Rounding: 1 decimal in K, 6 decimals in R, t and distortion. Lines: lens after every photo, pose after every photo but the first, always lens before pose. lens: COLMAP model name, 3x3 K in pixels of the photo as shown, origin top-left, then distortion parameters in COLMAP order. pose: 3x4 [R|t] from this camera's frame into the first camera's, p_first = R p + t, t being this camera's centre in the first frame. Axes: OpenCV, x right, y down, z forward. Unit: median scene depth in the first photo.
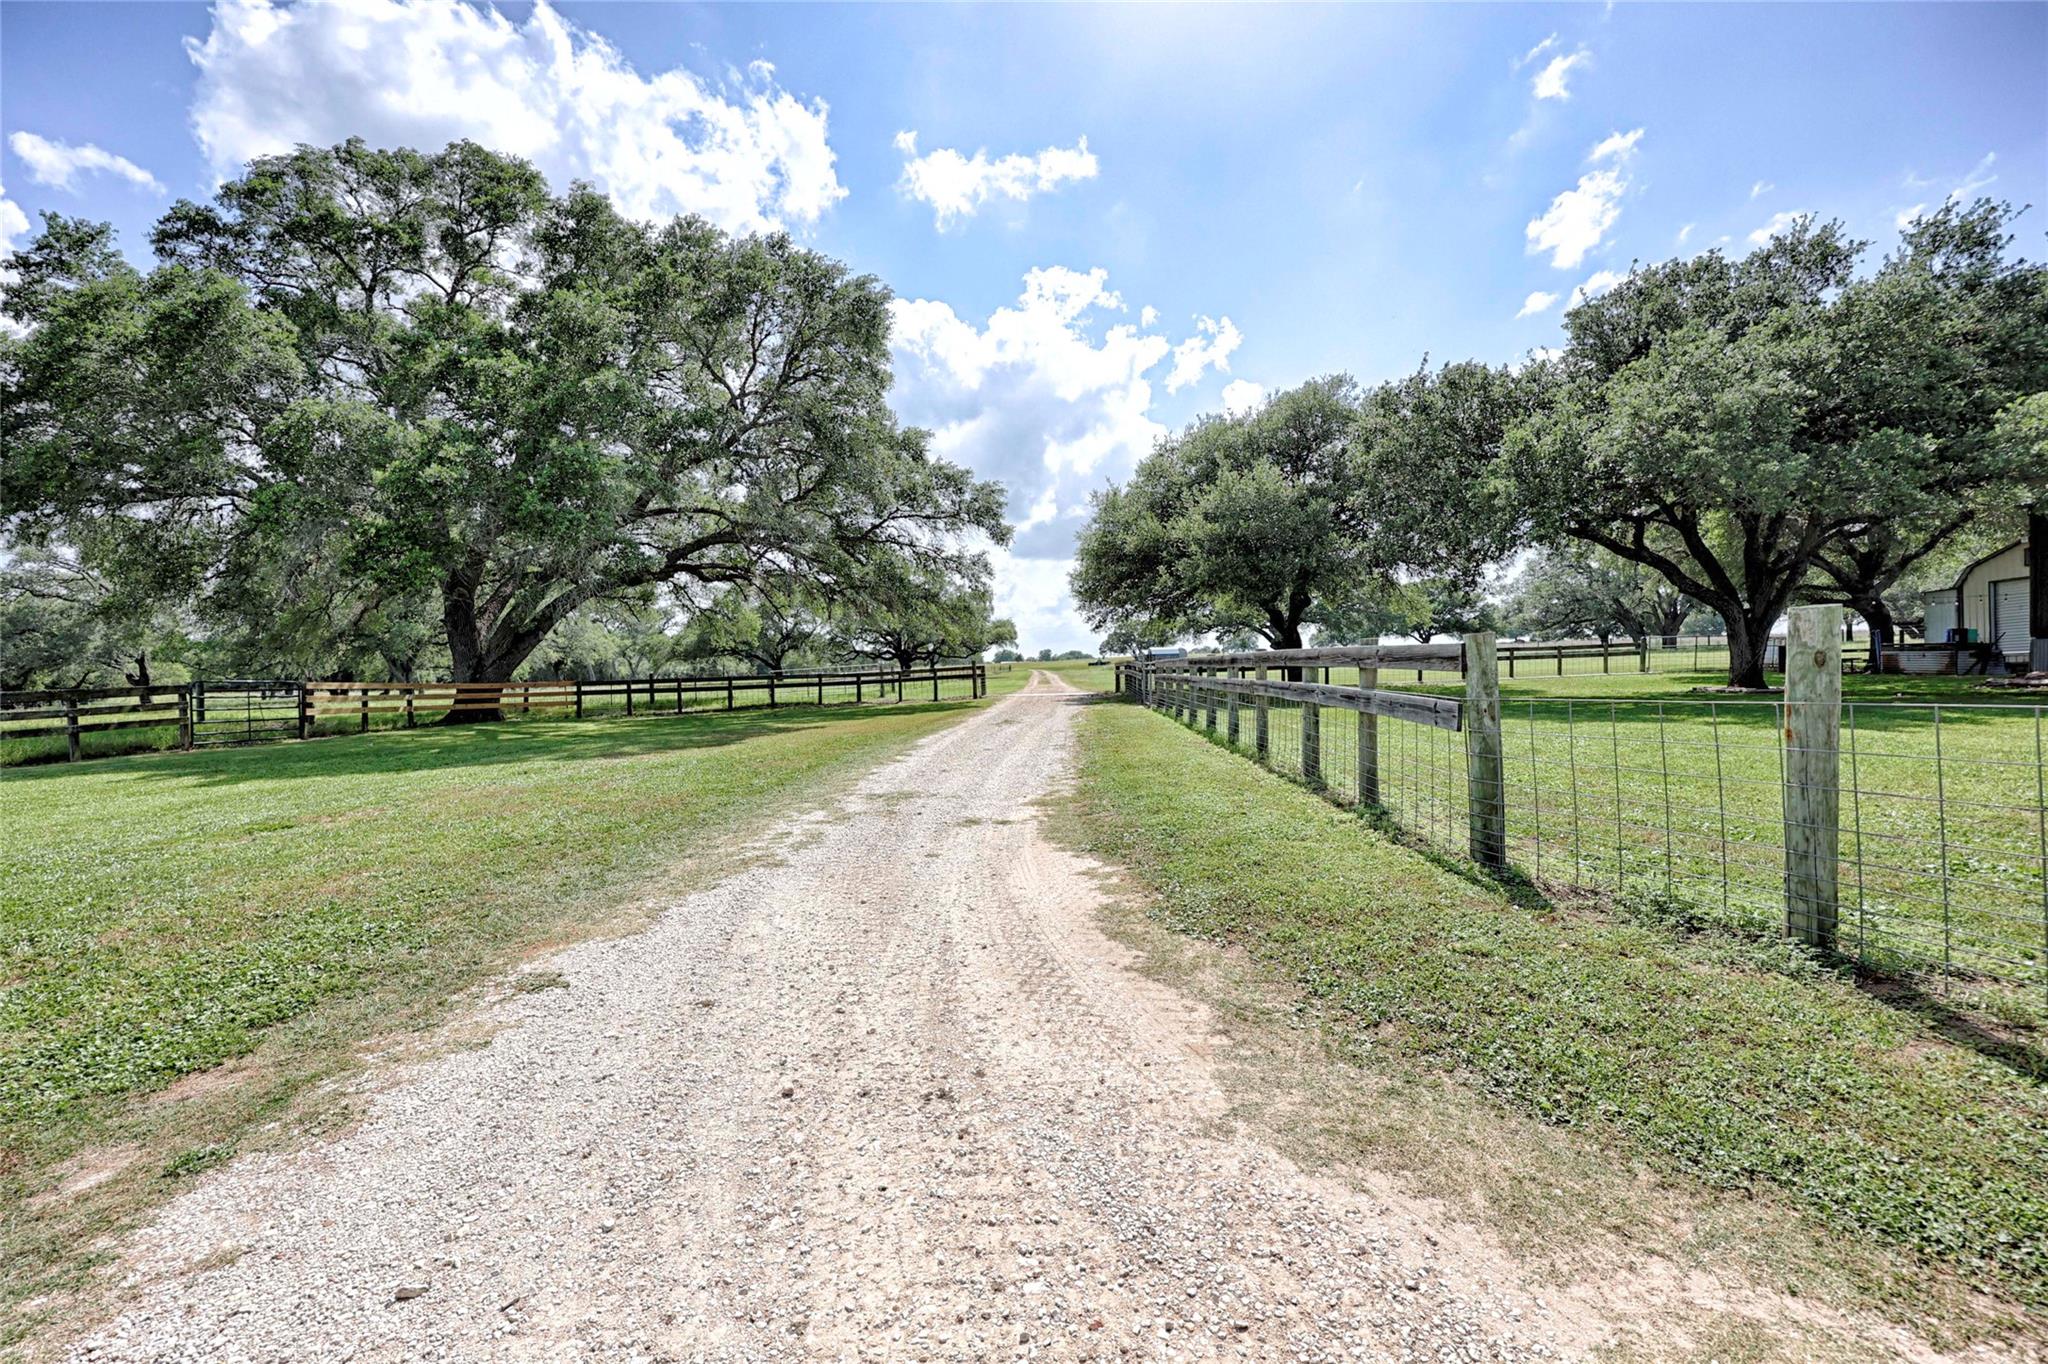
lens RADIAL K [[826.9, 0, 1016.9], [0, 826.9, 686.7], [0, 0, 1]] dist [0.001703, 0.000299]
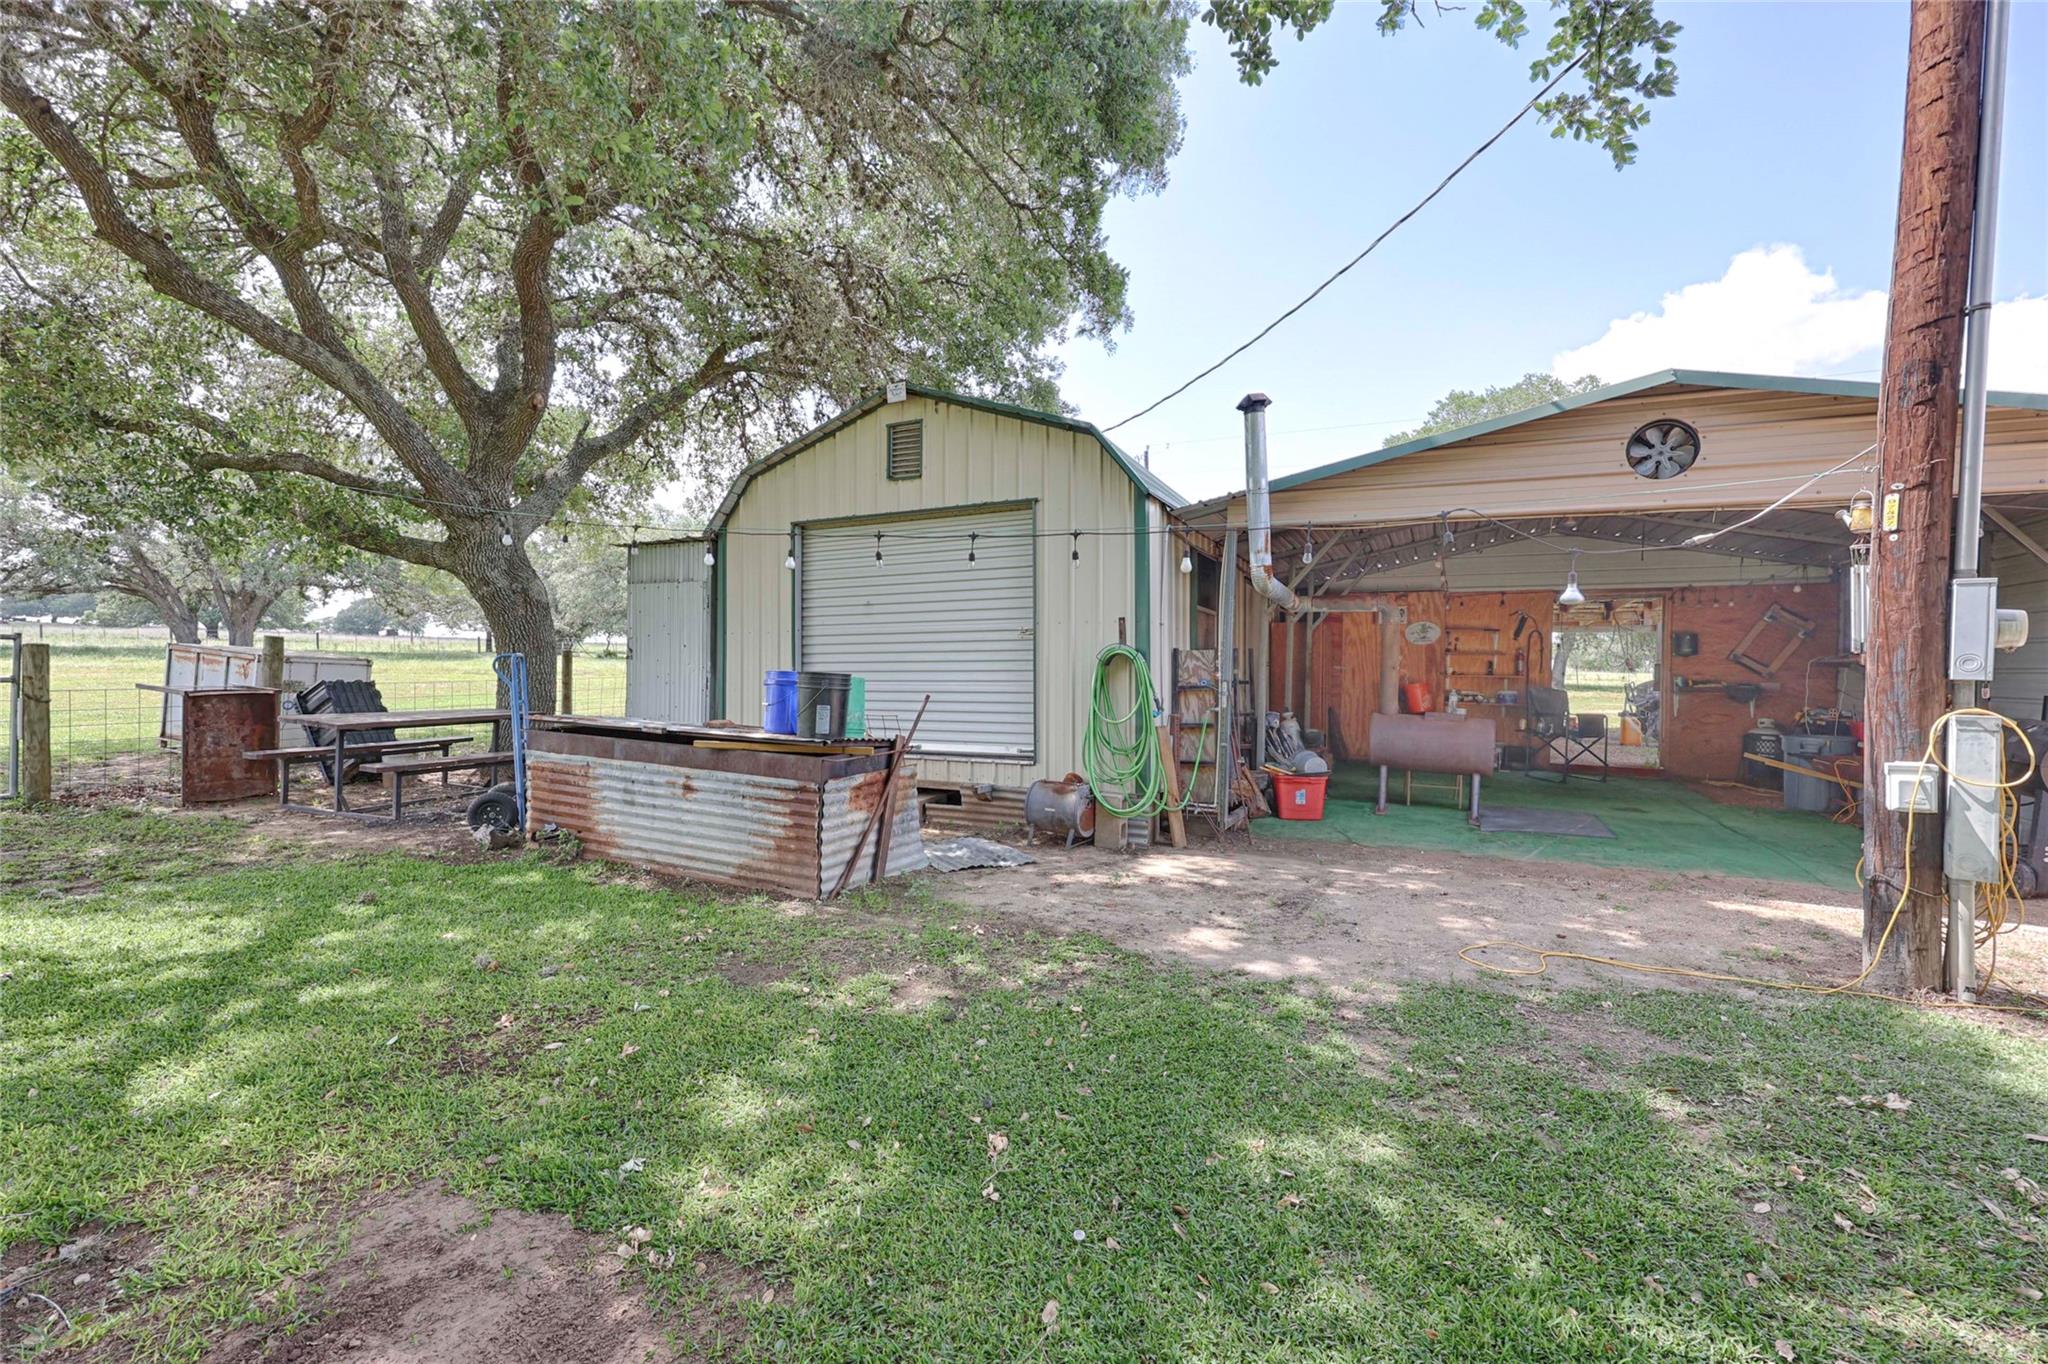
lens RADIAL K [[826.9, 0, 1018.2], [0, 826.9, 685.4], [0, 0, 1]] dist [0.001703, 0.000299]
pose [[0.210177, -0.000557, 0.977663, 0.847832], [-0.017809, 0.999832, 0.004398, -0.063319], [-0.977501, -0.018335, 0.210132, 0.821585]]
